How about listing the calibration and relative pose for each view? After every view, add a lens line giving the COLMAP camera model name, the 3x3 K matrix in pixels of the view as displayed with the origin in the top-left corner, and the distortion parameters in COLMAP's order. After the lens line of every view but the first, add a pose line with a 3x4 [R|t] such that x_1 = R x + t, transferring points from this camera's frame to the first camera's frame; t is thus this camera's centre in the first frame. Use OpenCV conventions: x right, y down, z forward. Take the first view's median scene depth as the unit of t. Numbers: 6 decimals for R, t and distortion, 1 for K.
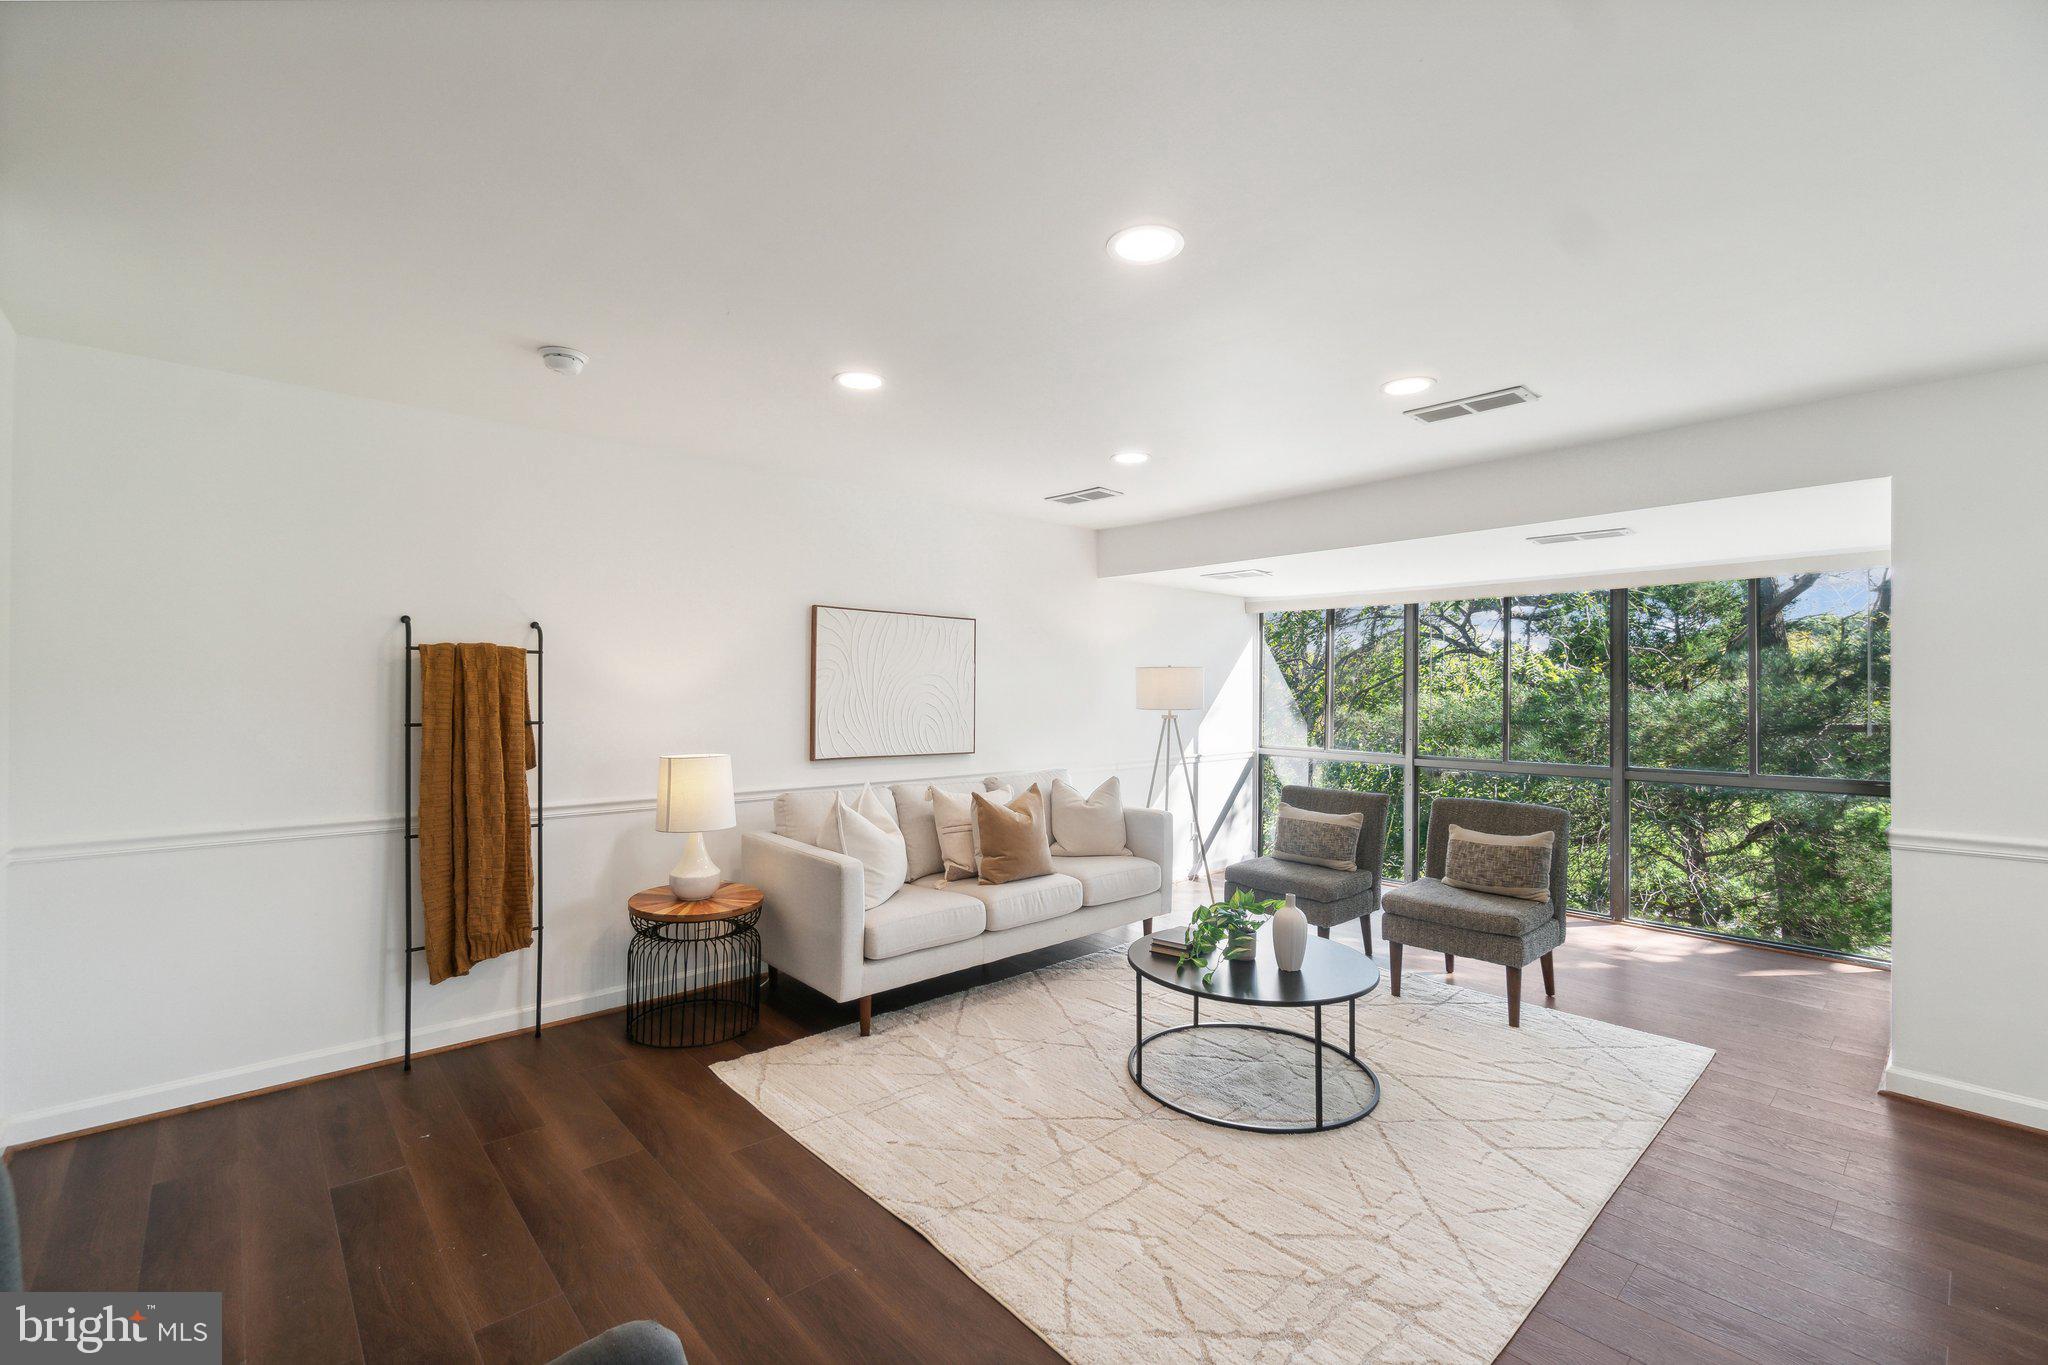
lens RADIAL K [[889.2, 0, 1007.7], [0, 889.2, 680.2], [0, 0, 1]] dist [-0.006369, 0.001730]
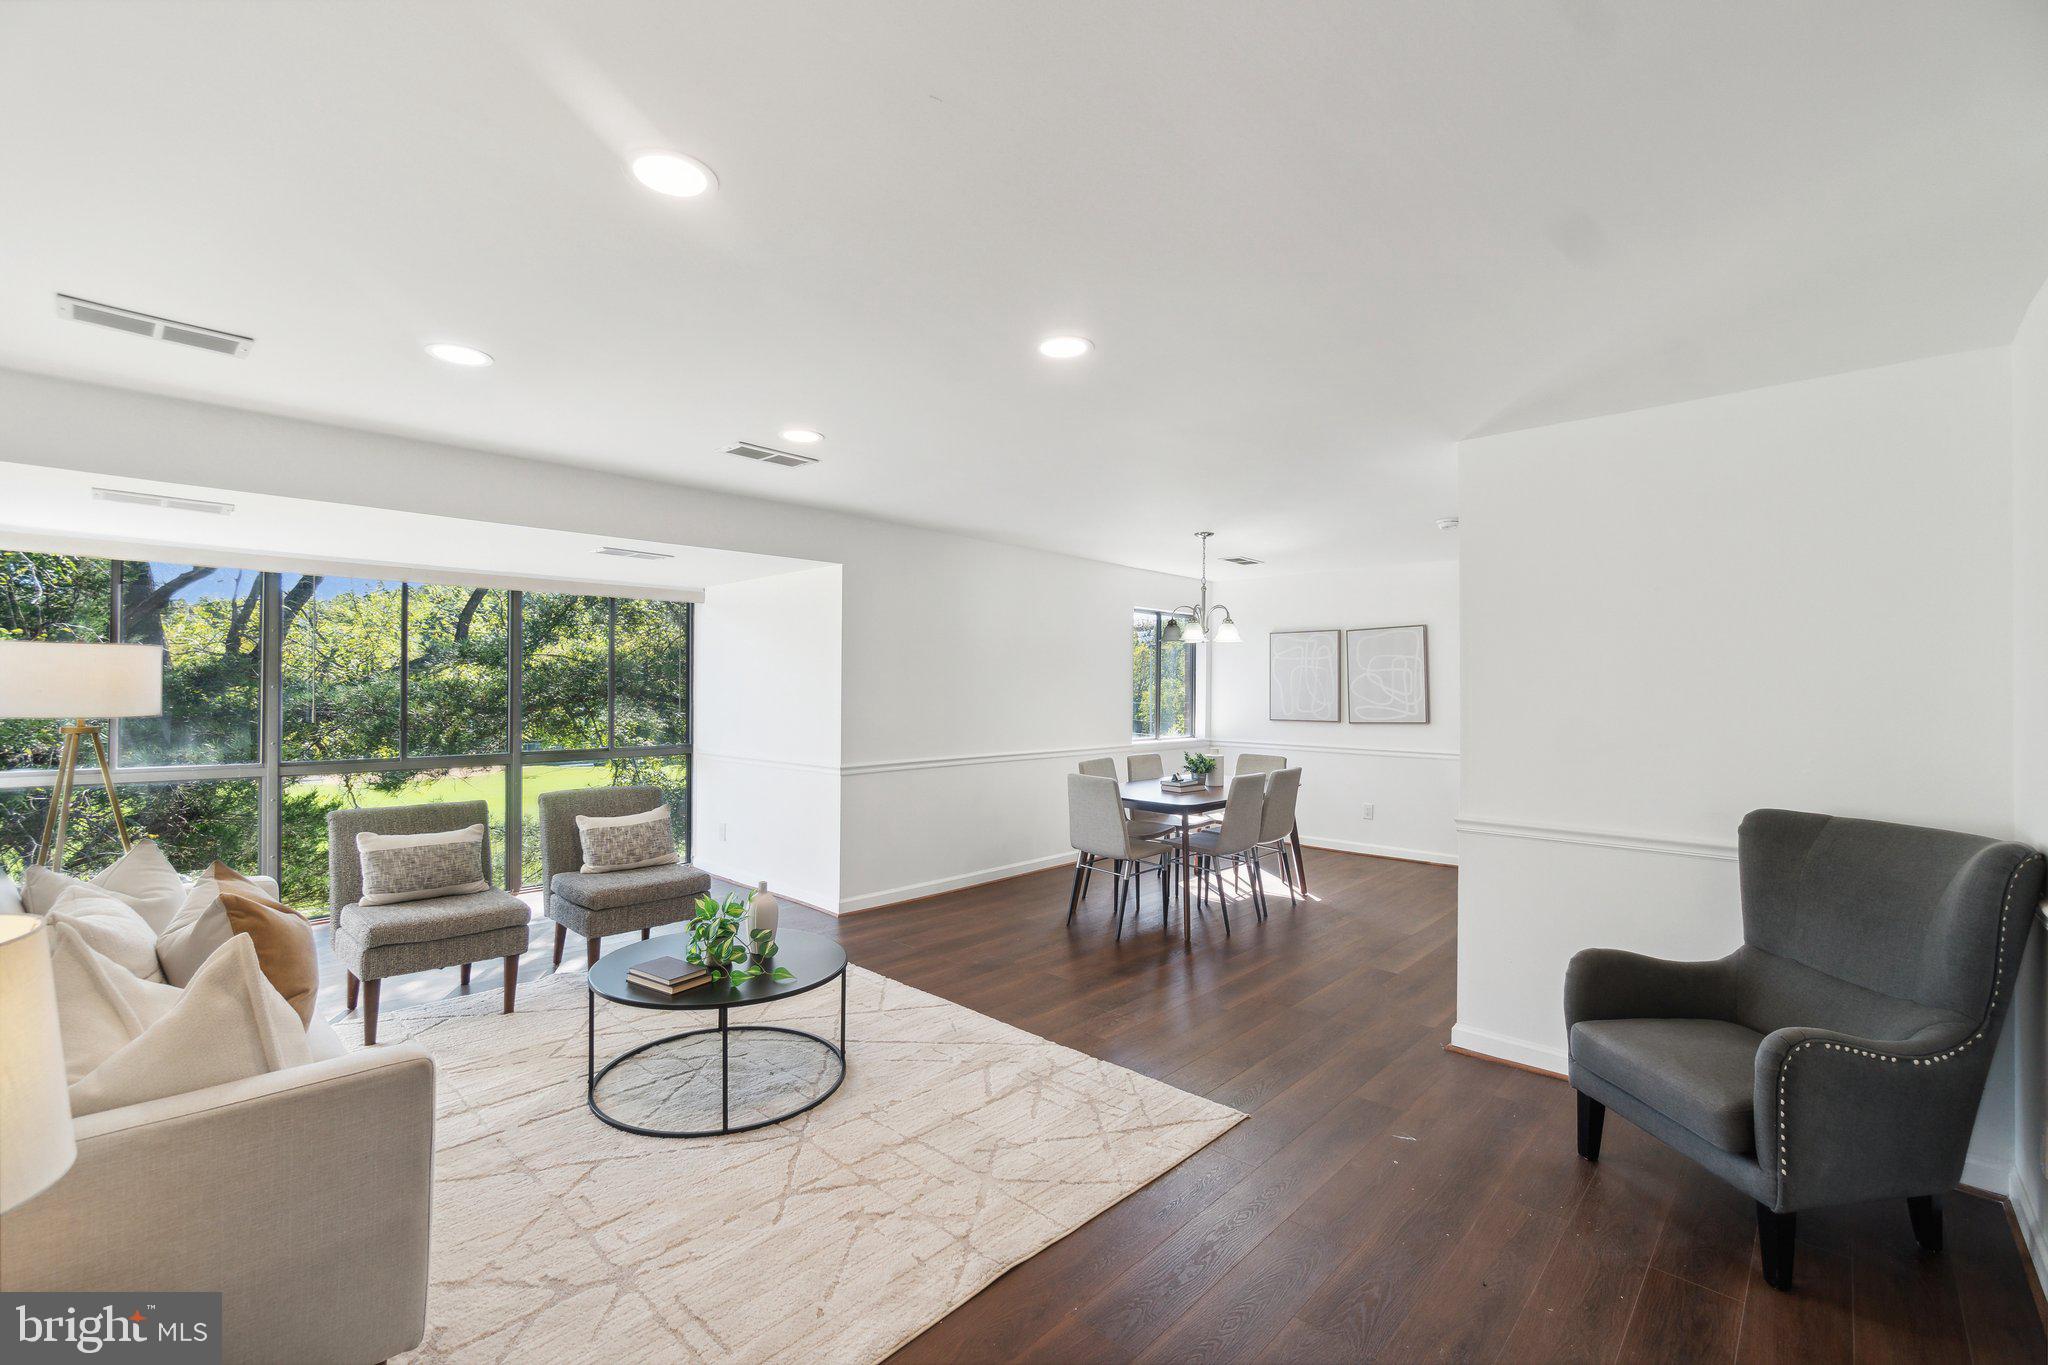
lens RADIAL K [[889.2, 0, 1011.1], [0, 889.2, 679.5], [0, 0, 1]] dist [-0.006369, 0.001730]
pose [[-0.082944, -0.000820, 0.996554, -0.675736], [-0.018679, 0.999825, -0.000732, -0.004416], [-0.996379, -0.018675, -0.082944, 0.704524]]
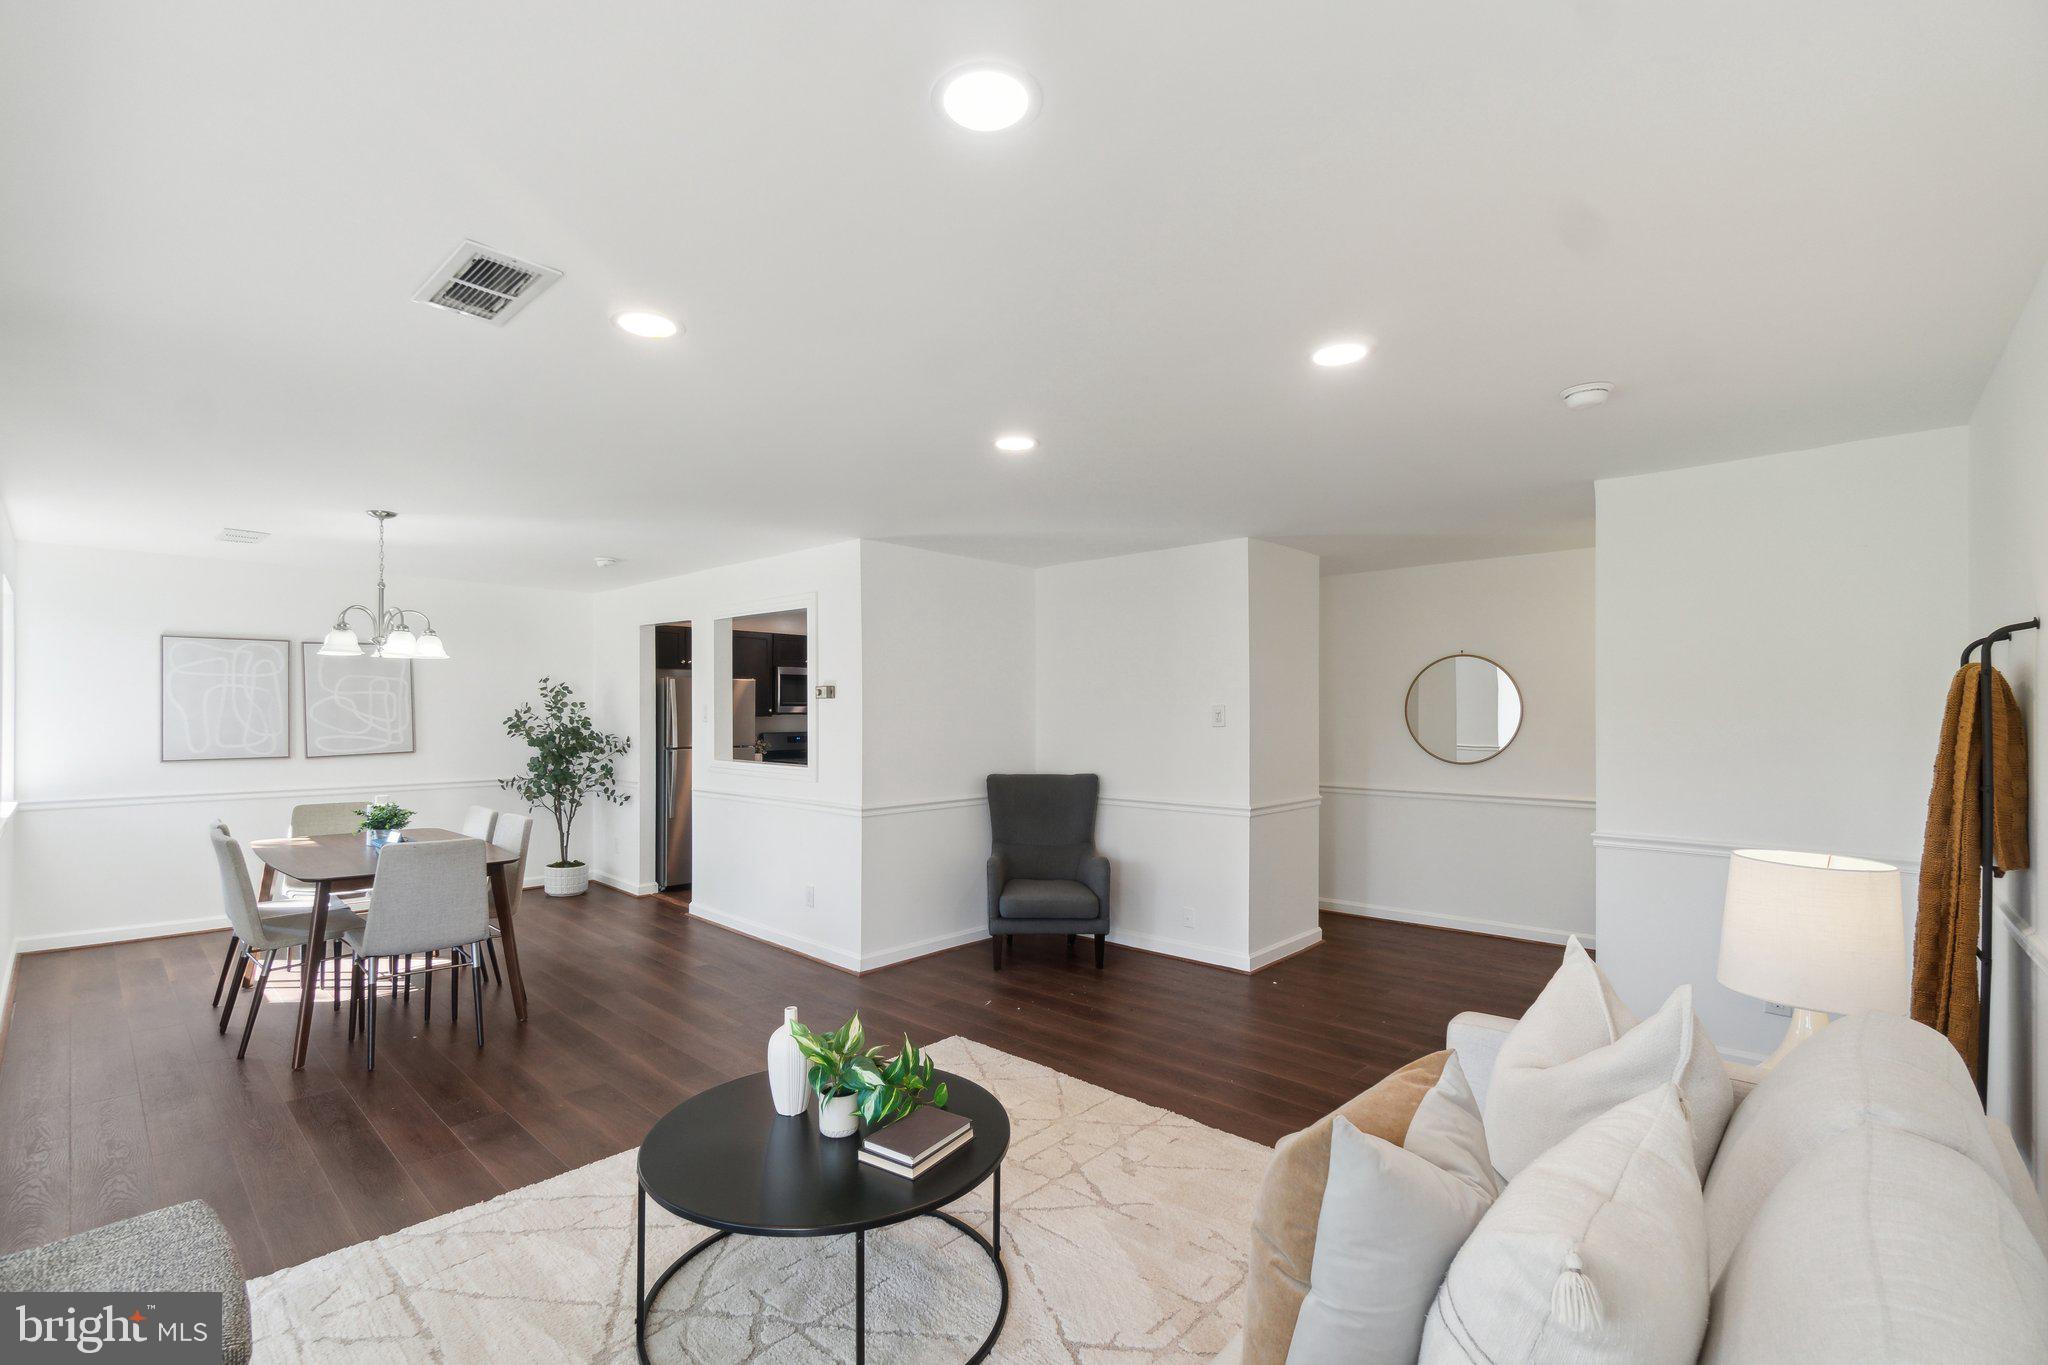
lens RADIAL K [[889.2, 0, 1003.3], [0, 889.2, 707.3], [0, 0, 1]] dist [-0.006369, 0.001730]
pose [[-0.996527, -0.007699, -0.082915, 0.183715], [-0.006450, 0.999862, -0.015320, 0.003296], [0.083021, -0.014732, -0.996439, 1.542723]]
